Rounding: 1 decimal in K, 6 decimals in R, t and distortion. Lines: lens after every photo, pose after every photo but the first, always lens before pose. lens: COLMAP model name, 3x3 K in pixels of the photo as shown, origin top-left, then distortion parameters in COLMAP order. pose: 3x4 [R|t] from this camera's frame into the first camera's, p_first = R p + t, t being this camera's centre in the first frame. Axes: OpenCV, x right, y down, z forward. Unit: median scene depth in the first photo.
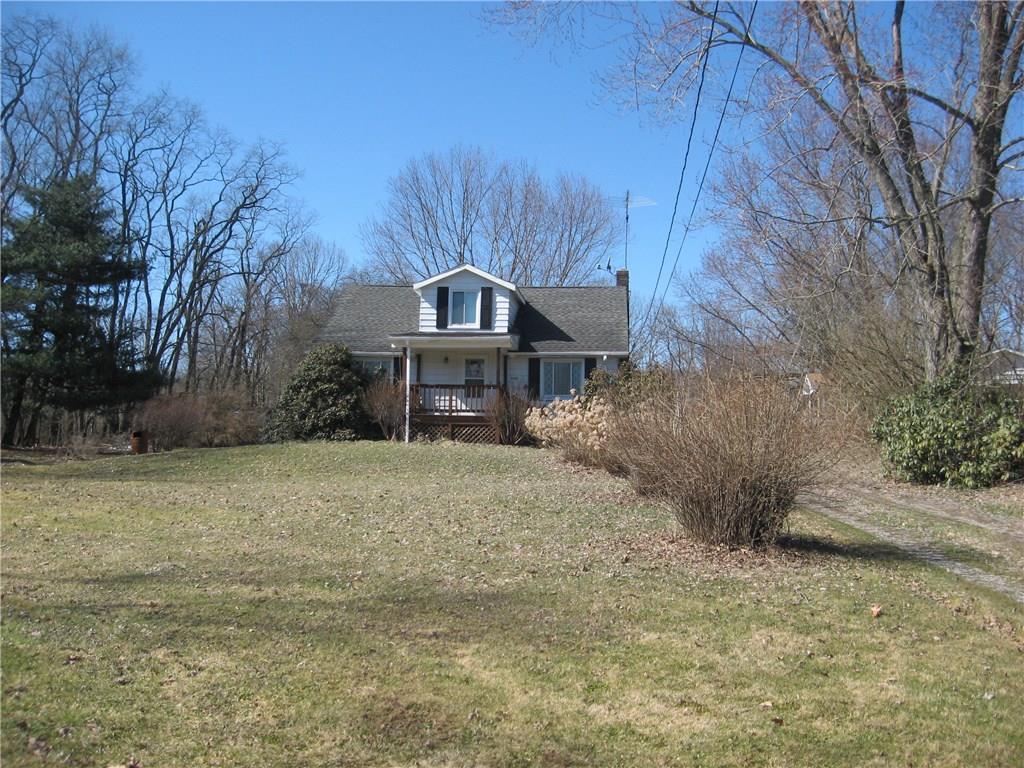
lens RADIAL K [[1057.6, 0, 526.9], [0, 1057.6, 386.1], [0, 0, 1]] dist [-0.144696, 0.087585]
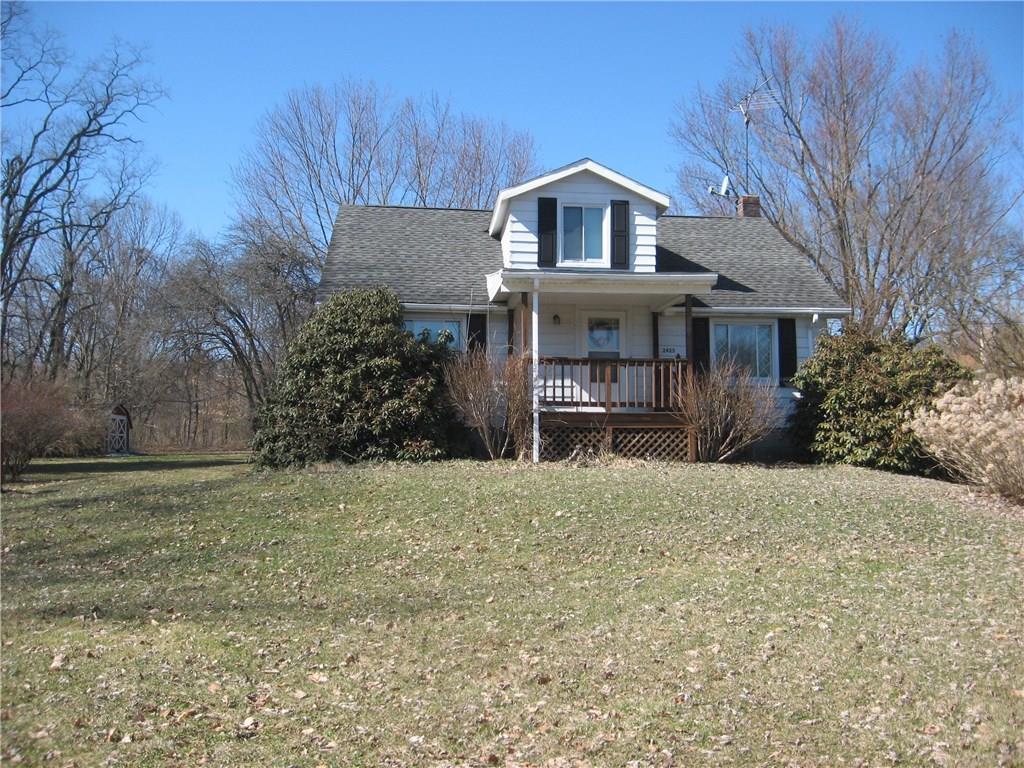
lens RADIAL K [[1057.6, 0, 526.9], [0, 1057.6, 386.1], [0, 0, 1]] dist [-0.144696, 0.087585]
pose [[0.979740, -0.004470, 0.200224, -0.212214], [0.003072, 0.999969, 0.007294, 0.008538], [-0.200250, -0.006531, 0.979723, 0.418619]]
